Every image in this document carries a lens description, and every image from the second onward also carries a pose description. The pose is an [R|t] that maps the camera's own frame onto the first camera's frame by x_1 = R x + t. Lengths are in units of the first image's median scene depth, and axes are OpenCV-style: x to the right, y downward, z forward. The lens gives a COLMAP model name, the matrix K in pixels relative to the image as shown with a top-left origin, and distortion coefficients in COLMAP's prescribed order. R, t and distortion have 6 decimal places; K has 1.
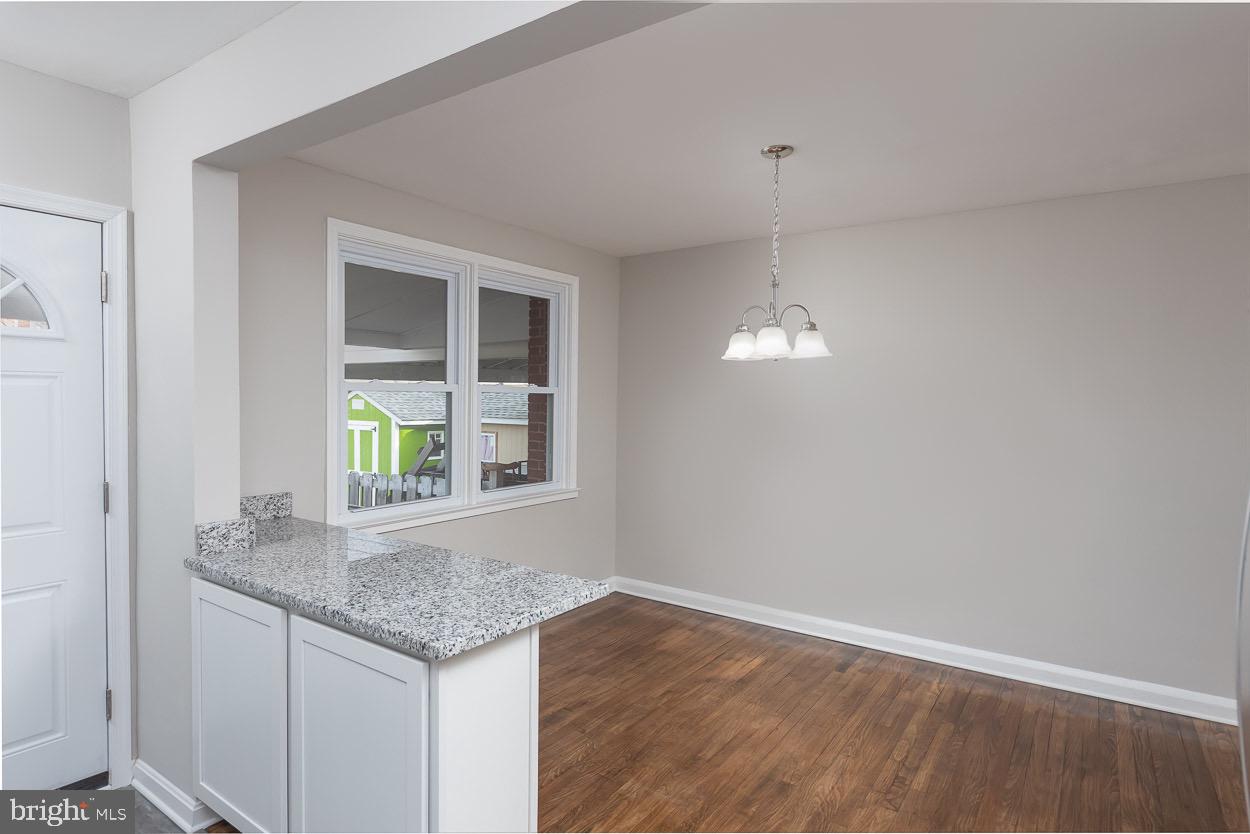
lens RADIAL K [[684.6, 0, 663.2], [0, 684.6, 411.5], [0, 0, 1]] dist [0.000611, -0.000318]
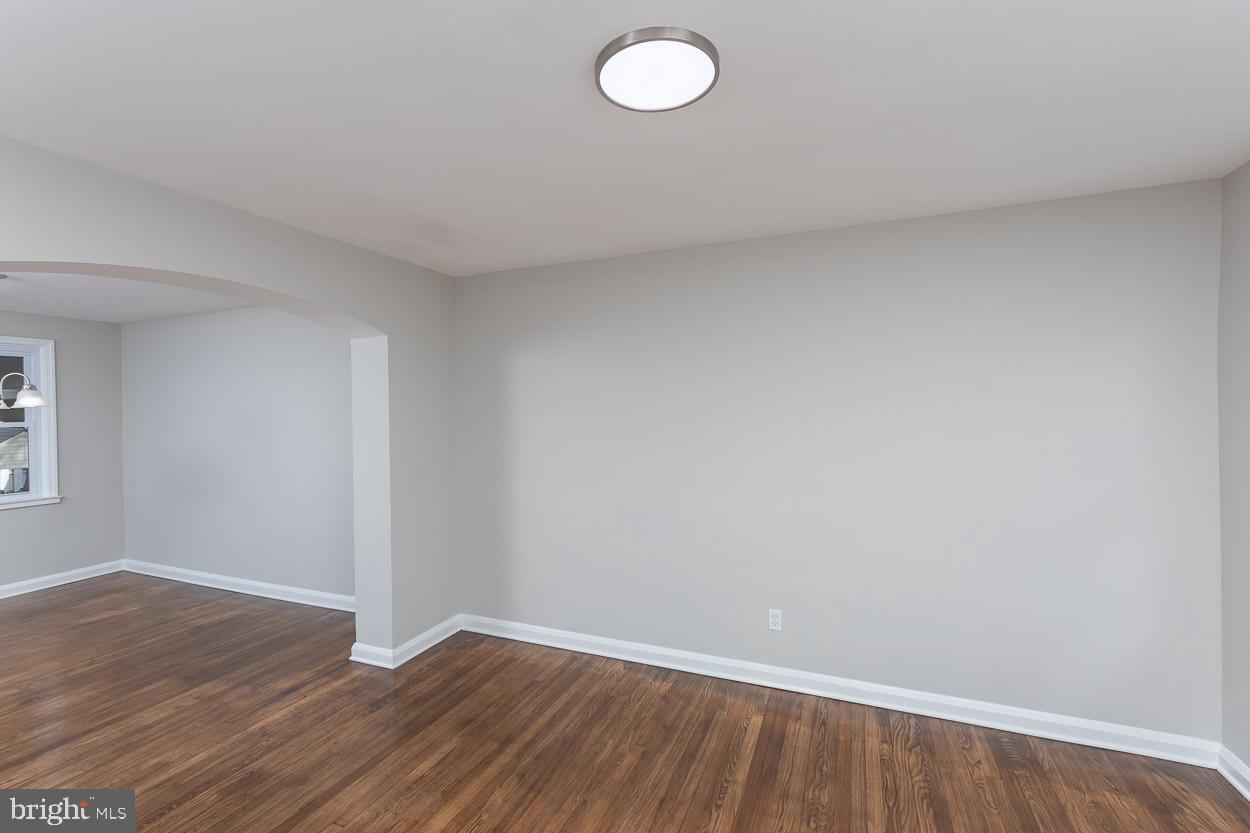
lens RADIAL K [[529.2, 0, 630.8], [0, 529.2, 418.2], [0, 0, 1]] dist [0.018388, 0.000566]
pose [[0.975511, -0.010752, 0.219689, 1.090899], [0.014191, 0.999800, -0.014078, -0.014731], [-0.219494, 0.016851, 0.975468, -0.431261]]
